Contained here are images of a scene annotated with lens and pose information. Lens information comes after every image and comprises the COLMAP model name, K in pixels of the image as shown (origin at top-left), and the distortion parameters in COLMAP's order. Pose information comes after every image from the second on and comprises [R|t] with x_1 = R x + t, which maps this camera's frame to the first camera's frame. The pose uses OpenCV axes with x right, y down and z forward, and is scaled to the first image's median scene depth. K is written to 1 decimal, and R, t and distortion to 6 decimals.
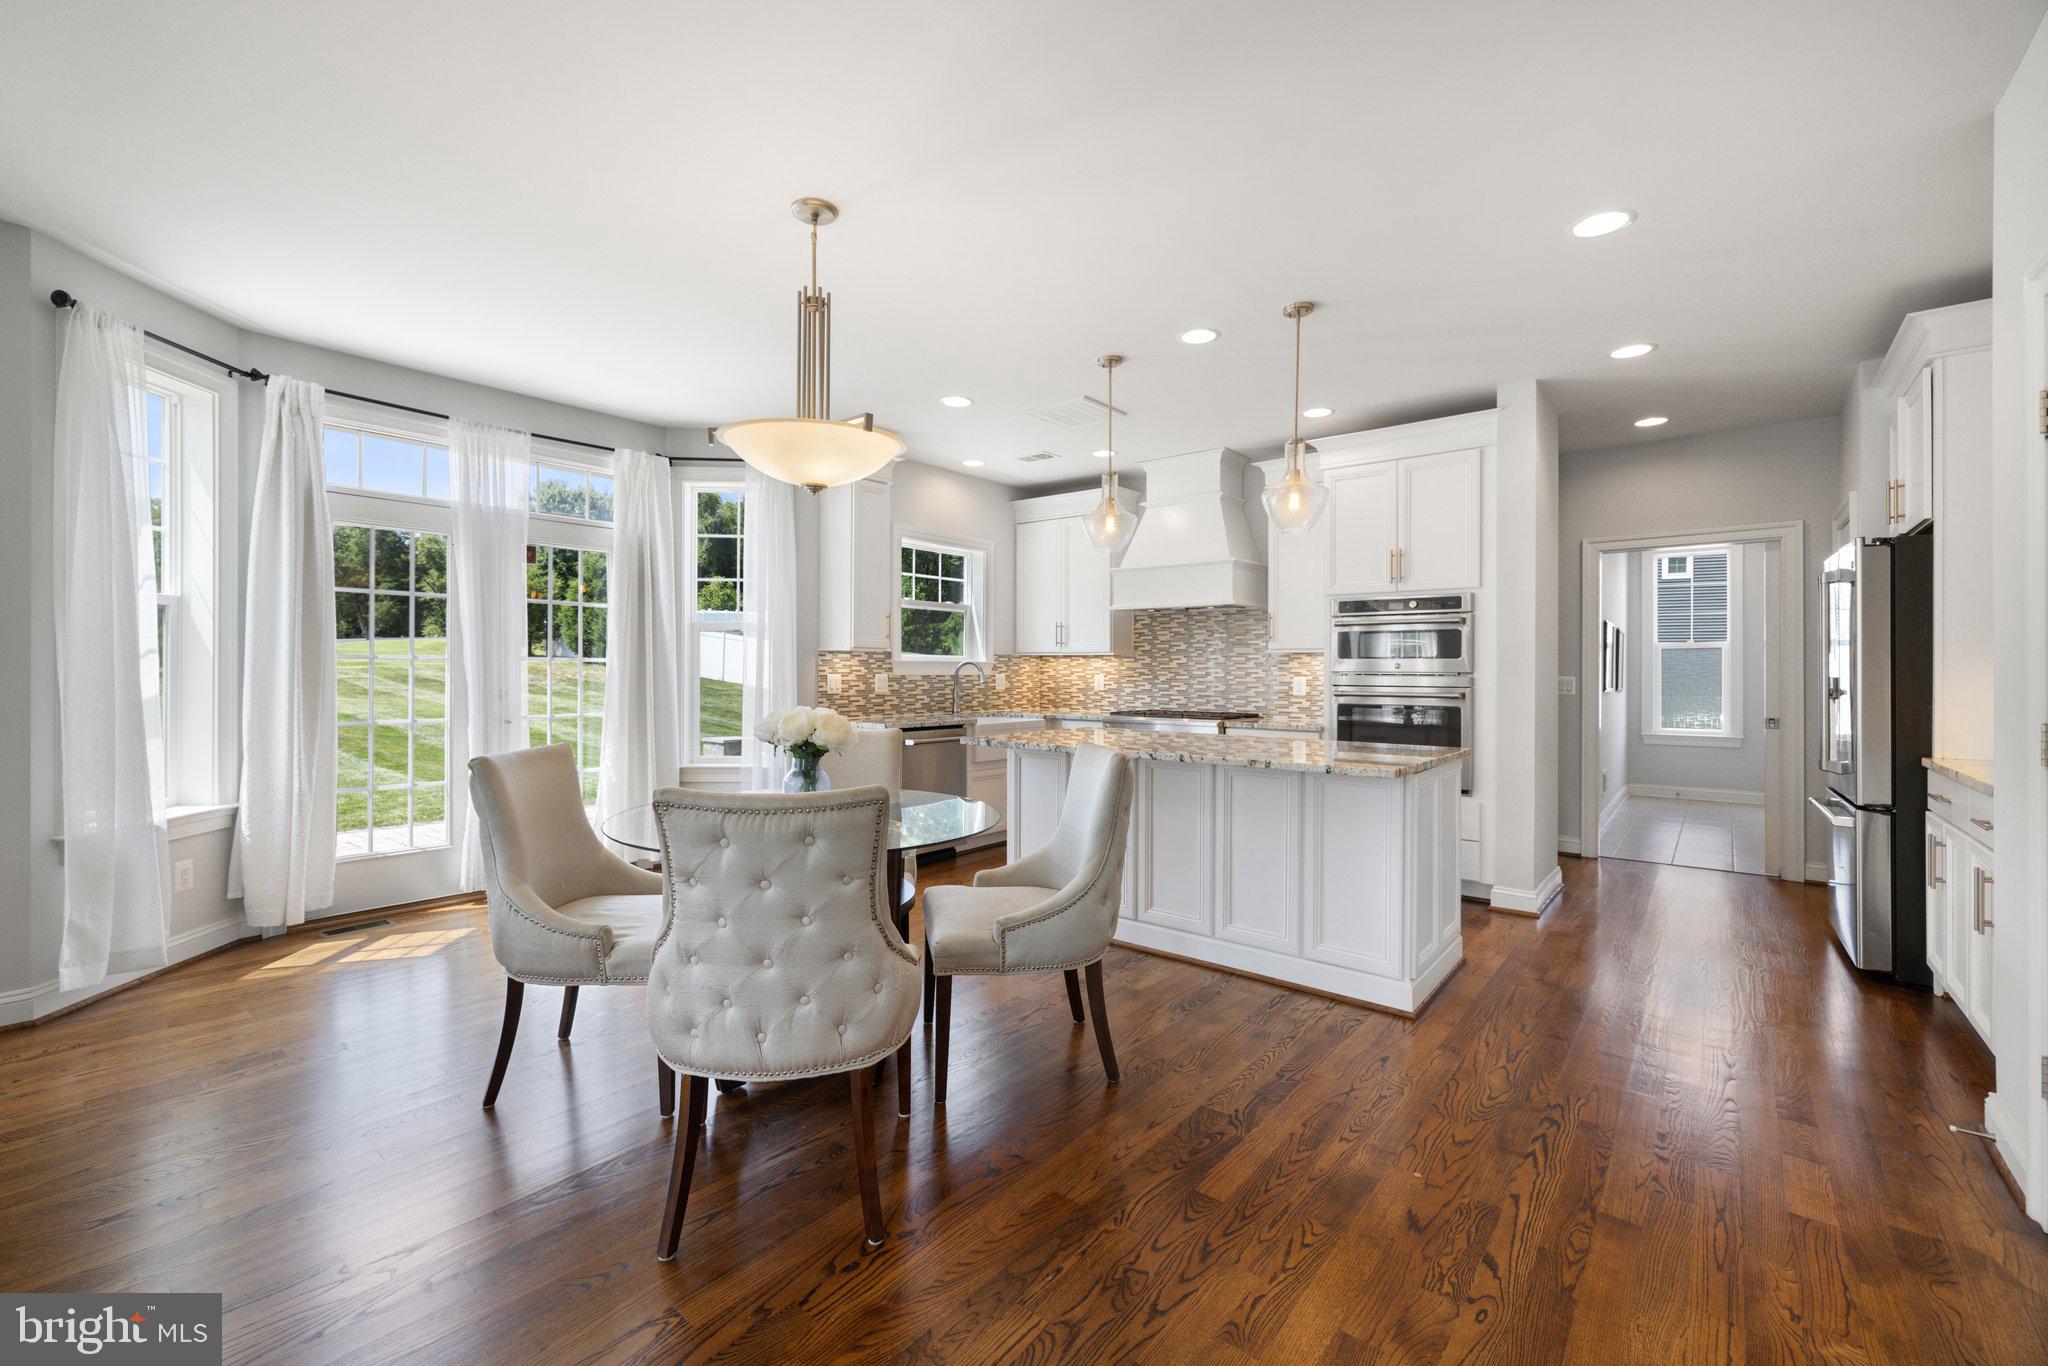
lens RADIAL K [[855.1, 0, 993.2], [0, 855.1, 671.6], [0, 0, 1]] dist [-0.002681, 0.000152]
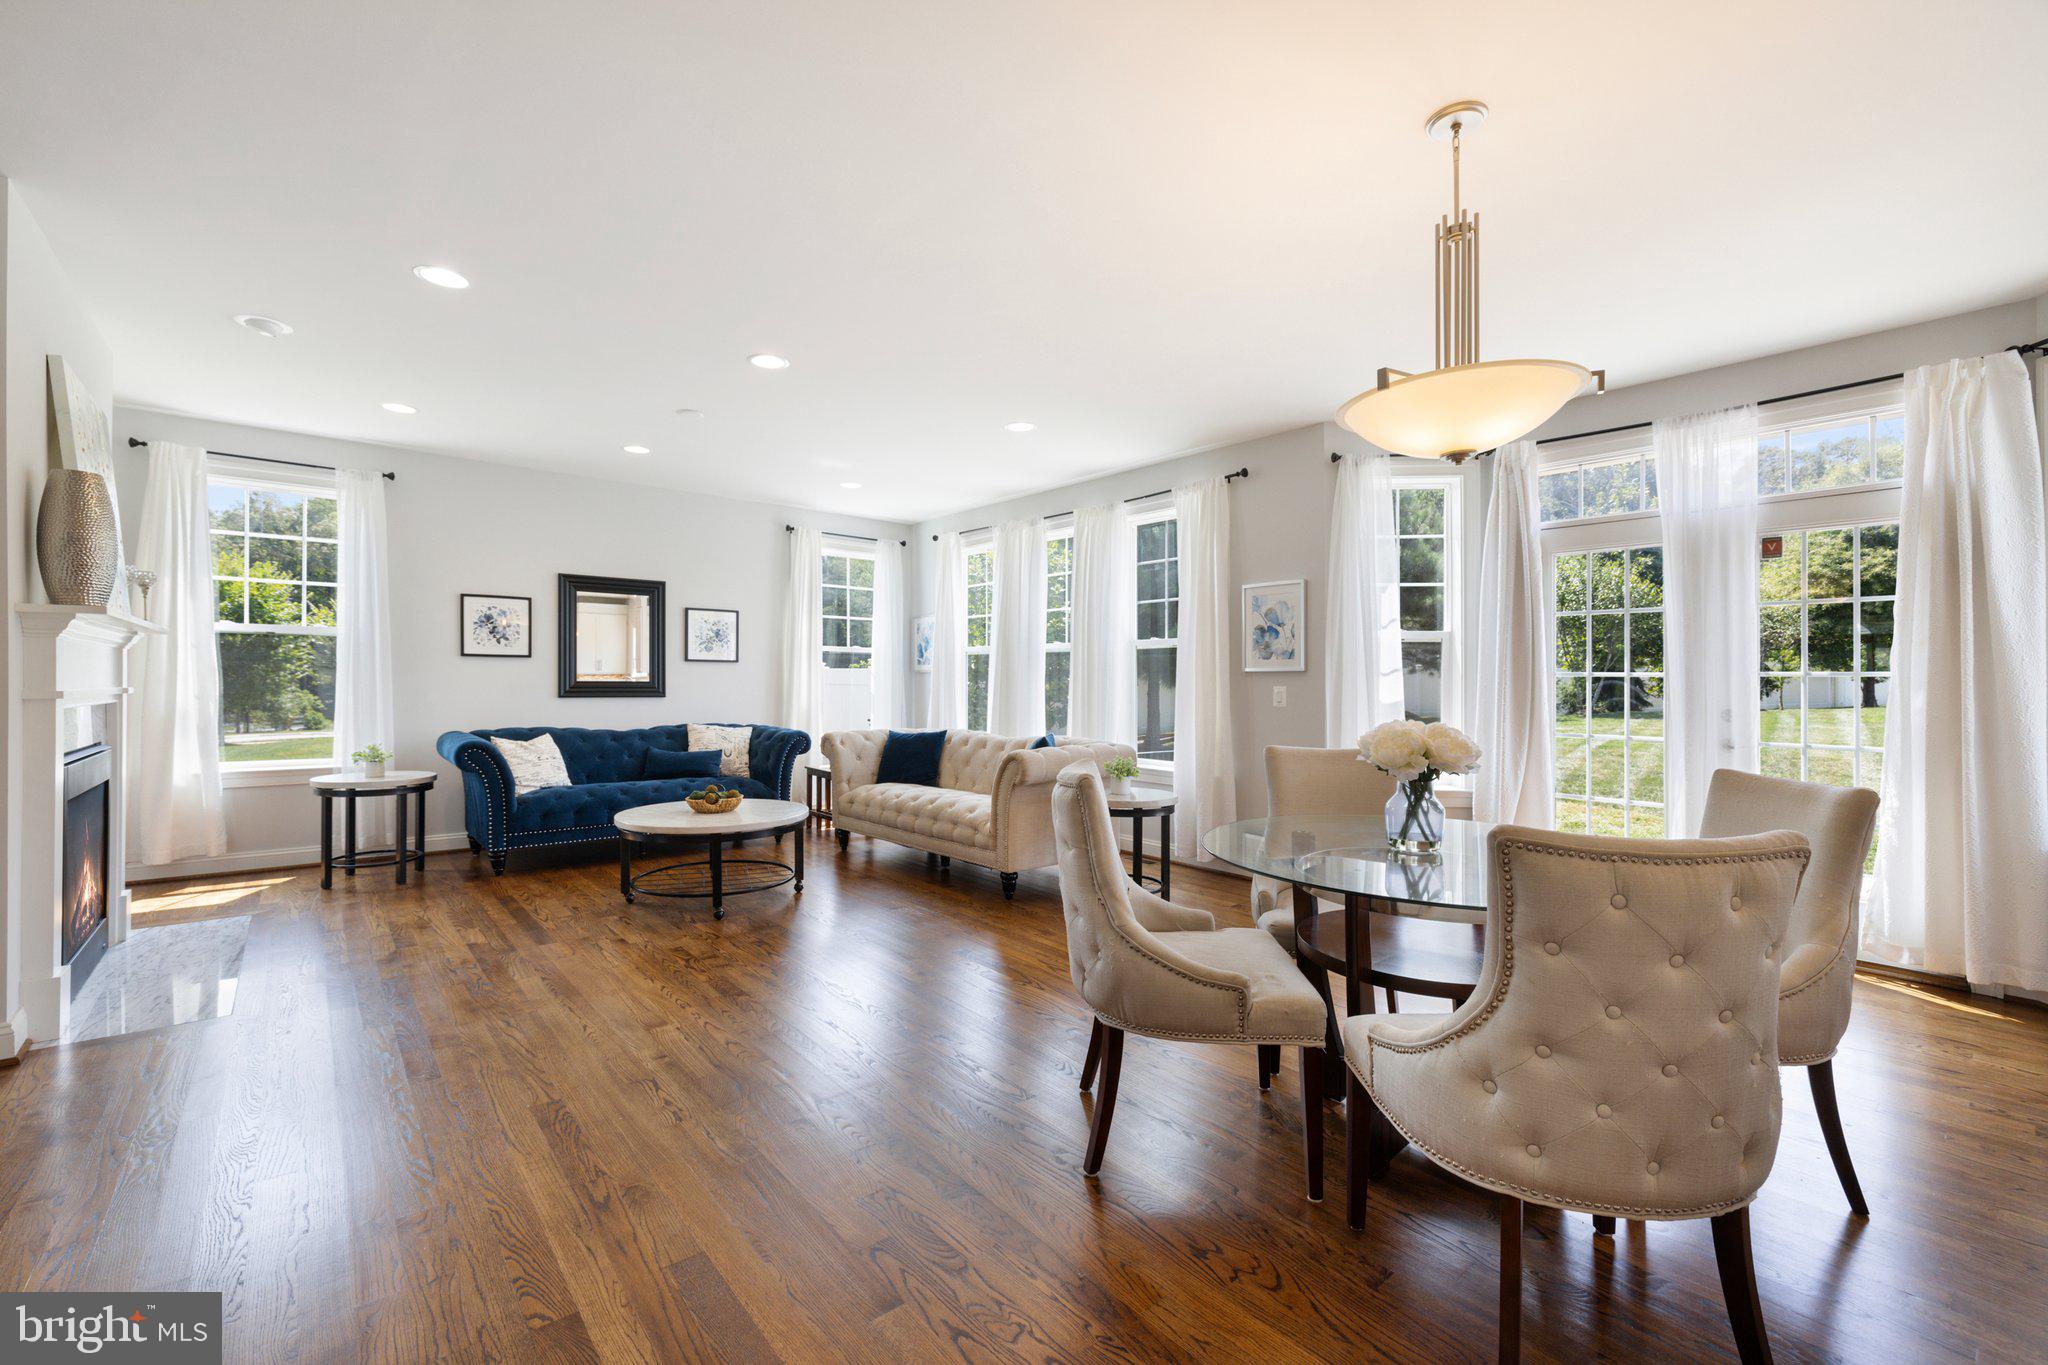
lens RADIAL K [[858.8, 0, 1011.6], [0, 858.8, 679.3], [0, 0, 1]] dist [0.000454, -0.000148]
pose [[-0.169738, -0.011443, -0.985423, 0.345276], [-0.013222, 0.999869, -0.009334, 0.006763], [0.985401, 0.011445, -0.169867, 0.367911]]
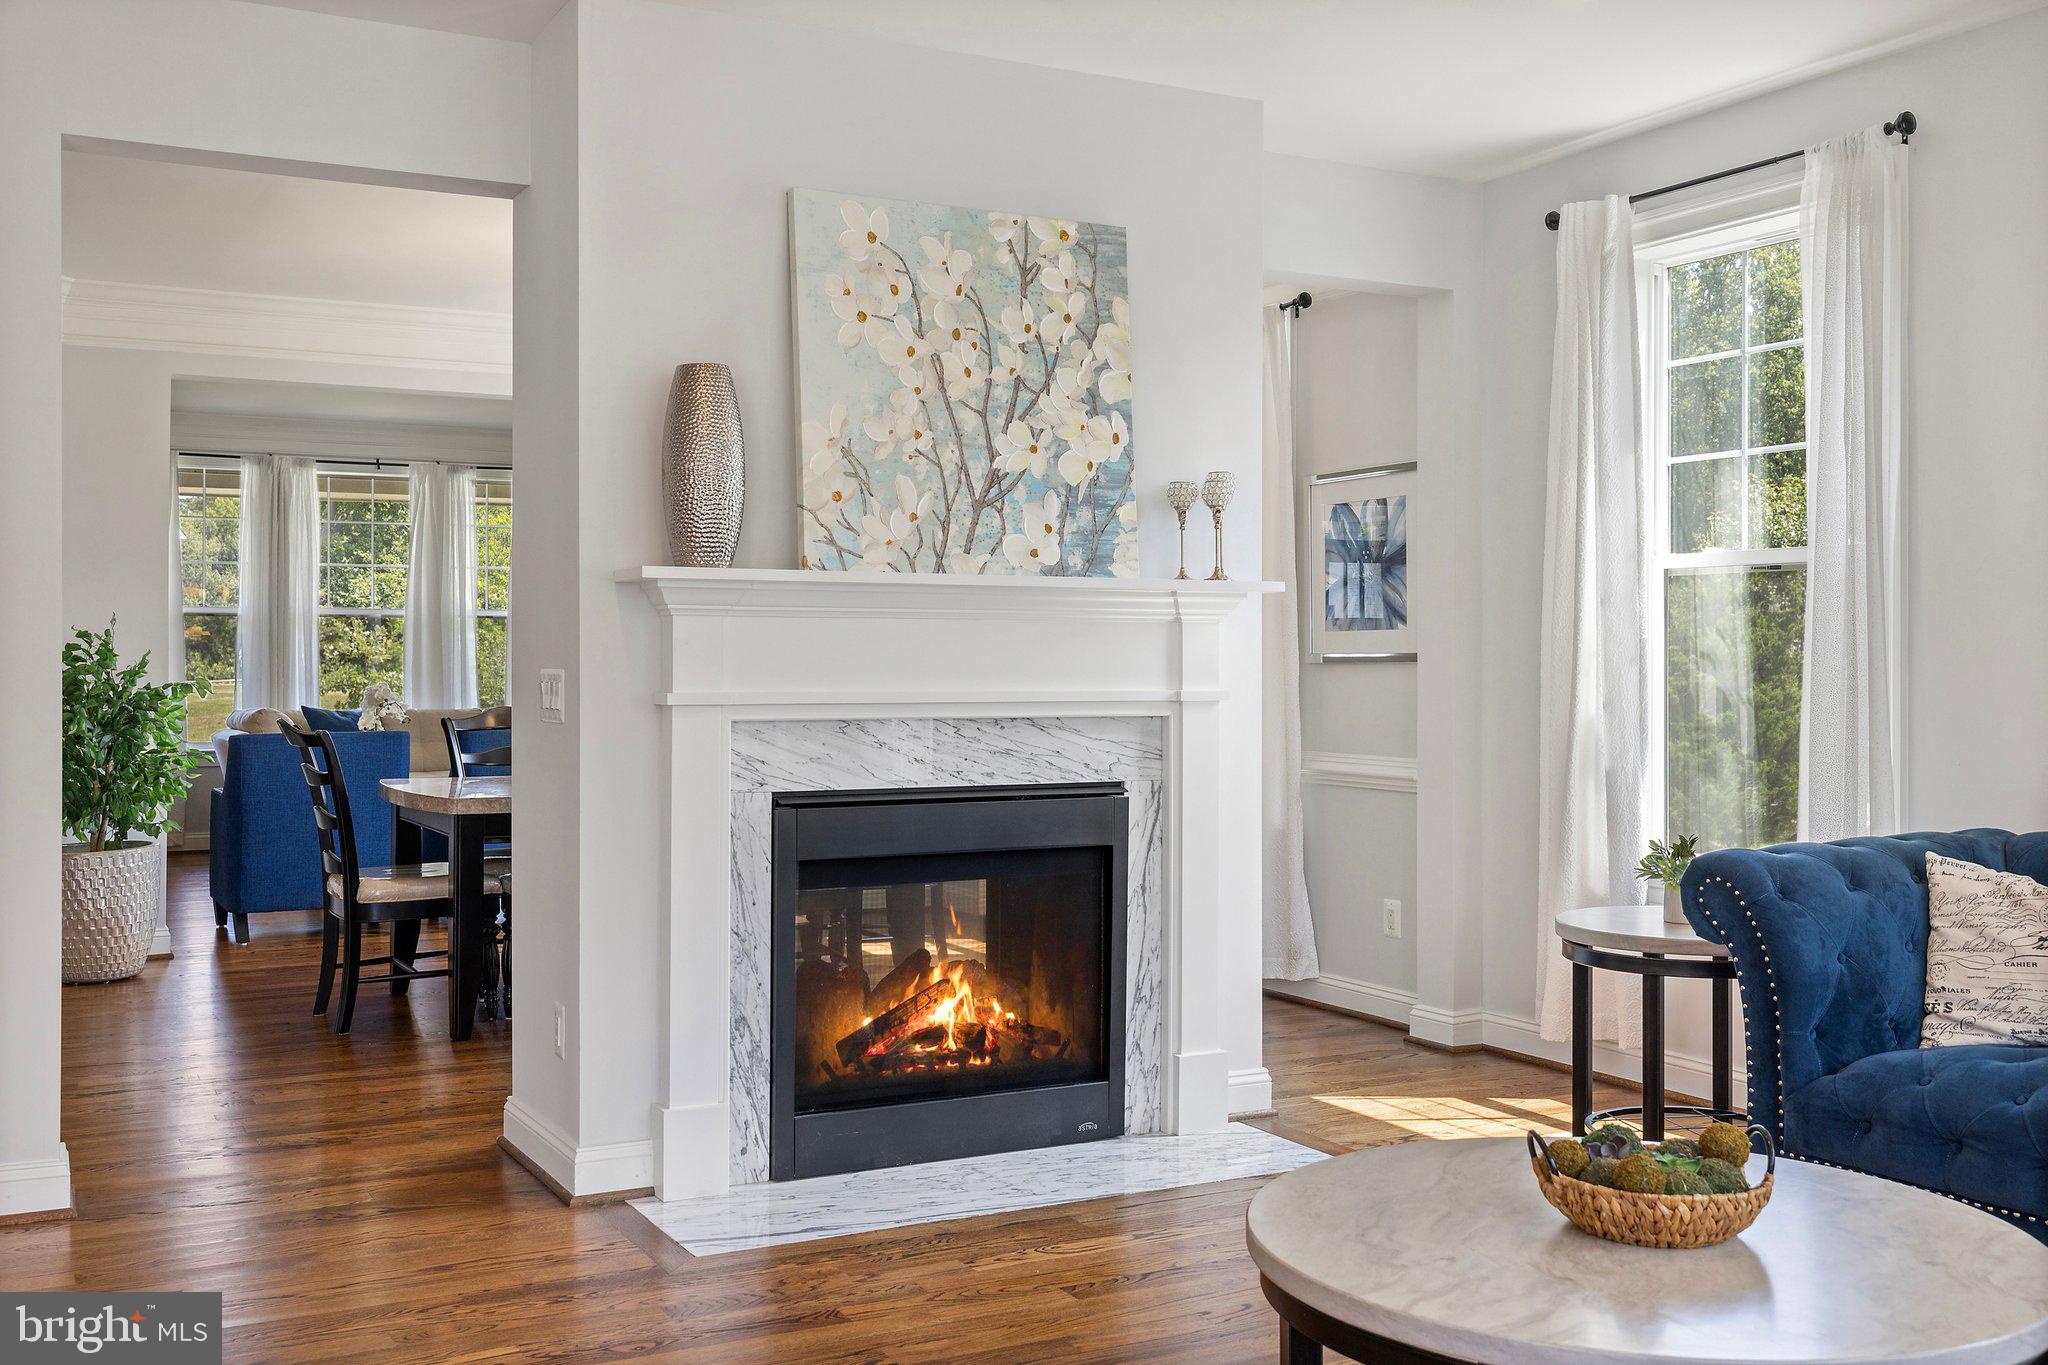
lens RADIAL K [[1993.7, 0, 1006.0], [0, 1993.7, 661.7], [0, 0, 1]] dist [0.002394, 0.020369]
pose [[-0.930542, -0.005137, 0.366150, -0.511505], [-0.003462, 0.999980, 0.005230, -0.002400], [-0.366169, 0.003599, -0.930541, 0.428489]]
